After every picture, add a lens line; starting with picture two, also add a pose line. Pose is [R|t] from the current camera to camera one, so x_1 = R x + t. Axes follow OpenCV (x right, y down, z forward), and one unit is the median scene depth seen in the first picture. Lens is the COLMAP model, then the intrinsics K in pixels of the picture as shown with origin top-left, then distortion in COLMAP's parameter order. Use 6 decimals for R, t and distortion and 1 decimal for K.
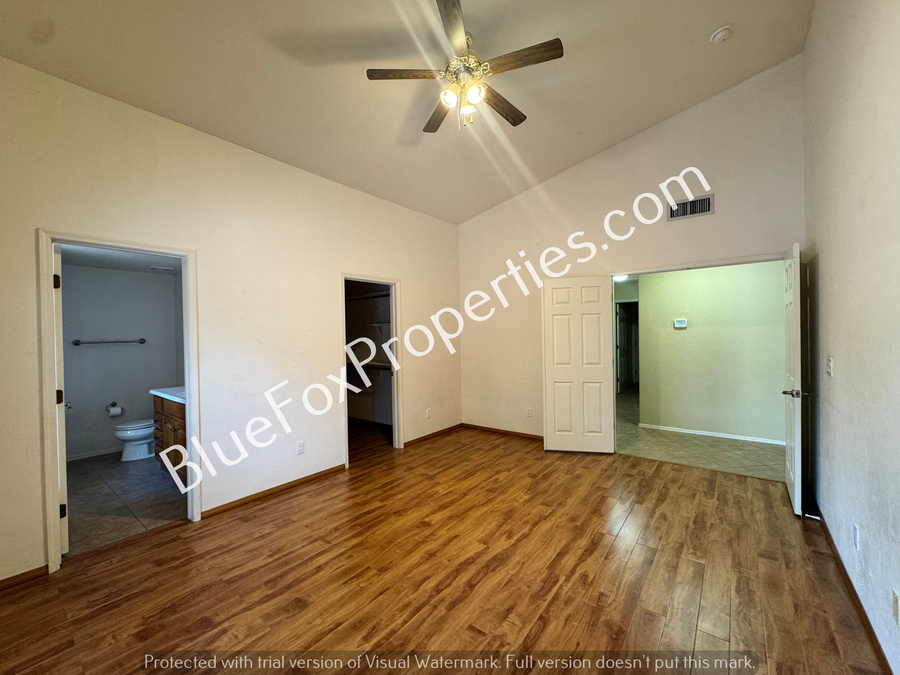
lens RADIAL K [[358.8, 0, 448.6], [0, 358.8, 337.1], [0, 0, 1]] dist [0.003874, -0.000093]
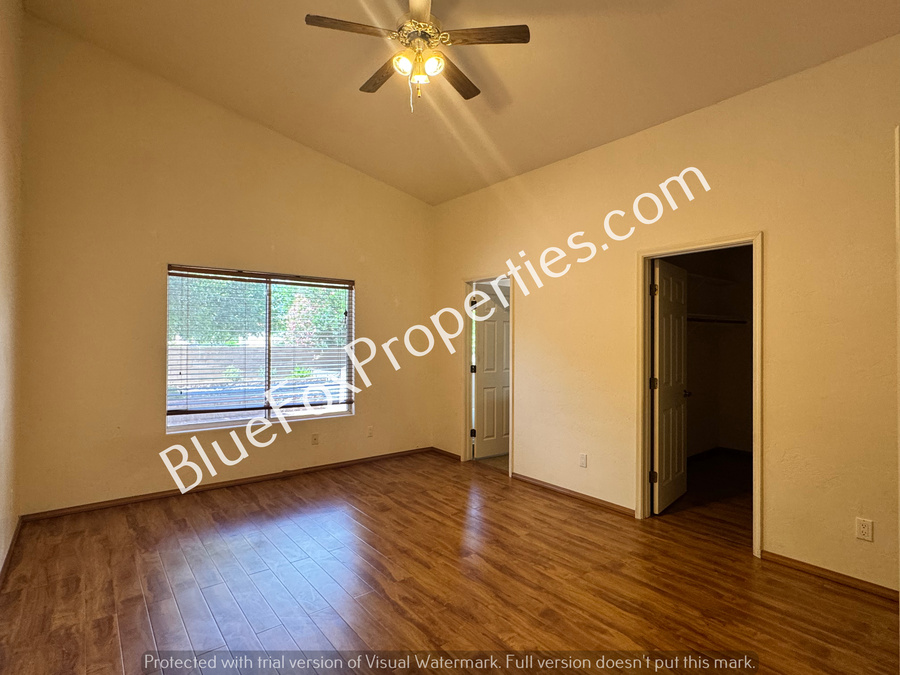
lens RADIAL K [[465.0, 0, 448.7], [0, 465.0, 338.7], [0, 0, 1]] dist [0.000408, 0.000744]
pose [[-0.229190, 0.010231, -0.973328, 0.961646], [-0.005922, 0.999912, 0.011905, -0.006734], [0.973364, 0.008492, -0.229109, 1.144023]]
